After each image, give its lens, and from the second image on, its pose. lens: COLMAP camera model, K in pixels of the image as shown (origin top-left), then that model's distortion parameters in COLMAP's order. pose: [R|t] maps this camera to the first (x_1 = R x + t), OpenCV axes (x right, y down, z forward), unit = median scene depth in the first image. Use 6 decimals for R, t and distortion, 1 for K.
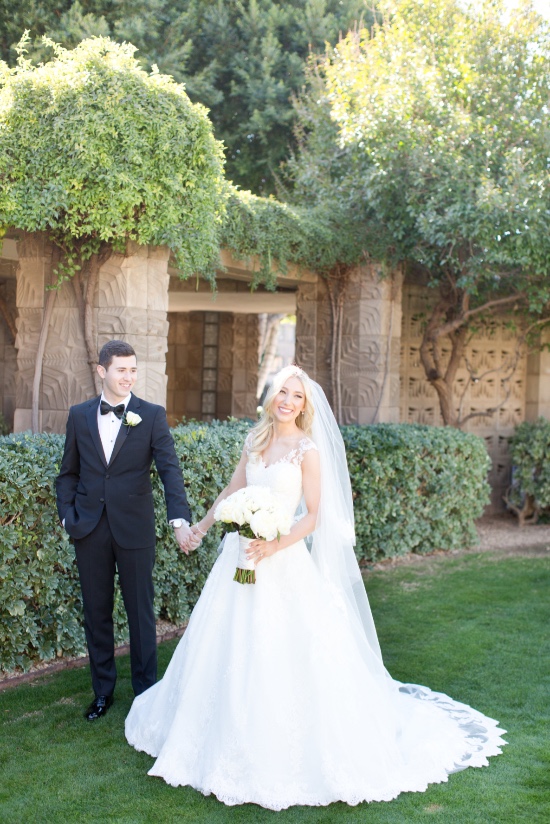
lens RADIAL K [[1194.4, 0, 273.4], [0, 1194.4, 414.7], [0, 0, 1]] dist [0.017201, -0.039401]
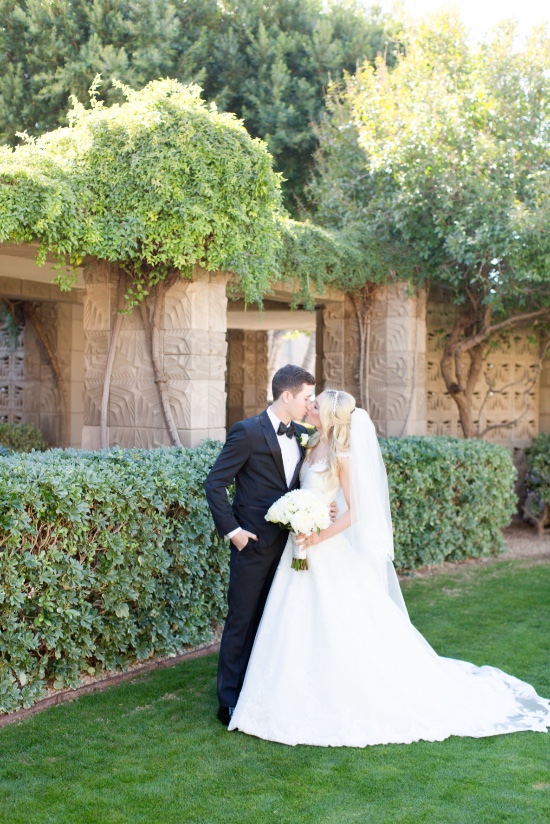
lens RADIAL K [[1206.1, 0, 218.5], [0, 1206.1, 392.4], [0, 0, 1]] dist [0.012054, 0.000447]
pose [[0.999708, -0.012327, -0.020787, -0.064332], [0.011679, 0.999451, -0.031012, -0.000137], [0.021158, 0.030761, 0.999303, -0.059229]]
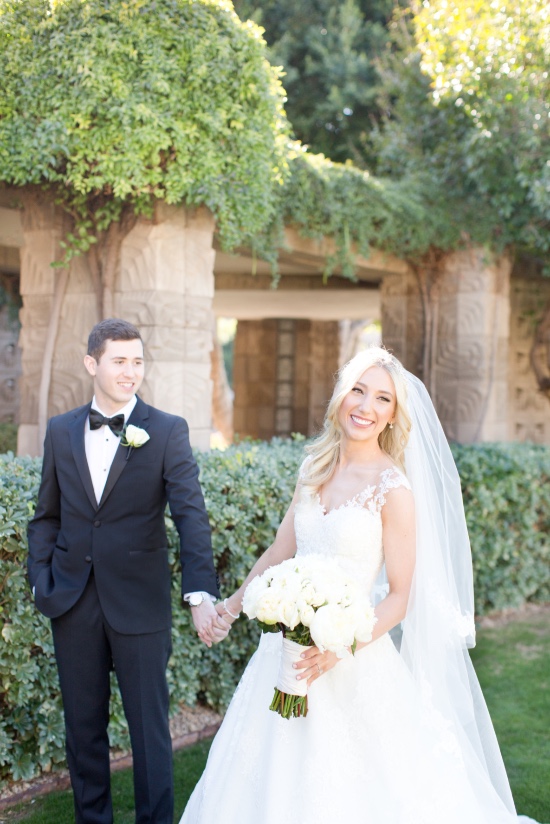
lens RADIAL K [[1194.4, 0, 273.4], [0, 1194.4, 414.7], [0, 0, 1]] dist [0.017201, -0.039401]
pose [[0.997339, -0.005832, -0.072667, 0.005460], [0.004599, 0.999843, -0.017122, 0.002132], [0.072756, 0.016743, 0.997209, 0.205446]]
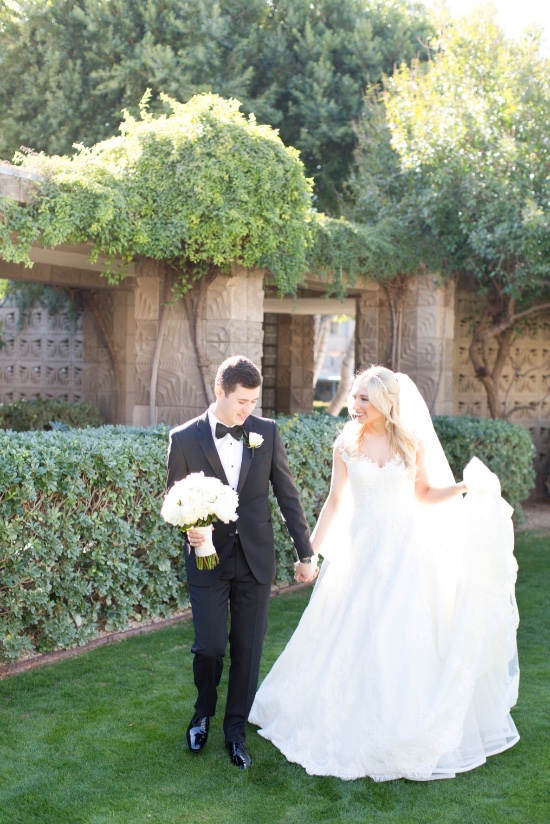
lens RADIAL K [[1203.9, 0, 275.8], [0, 1203.9, 412.1], [0, 0, 1]] dist [-0.003747, 0.008733]
pose [[0.999717, -0.005892, -0.023034, -0.042609], [0.005959, 0.999978, 0.002857, -0.000859], [0.023017, -0.002994, 0.999731, -0.162177]]
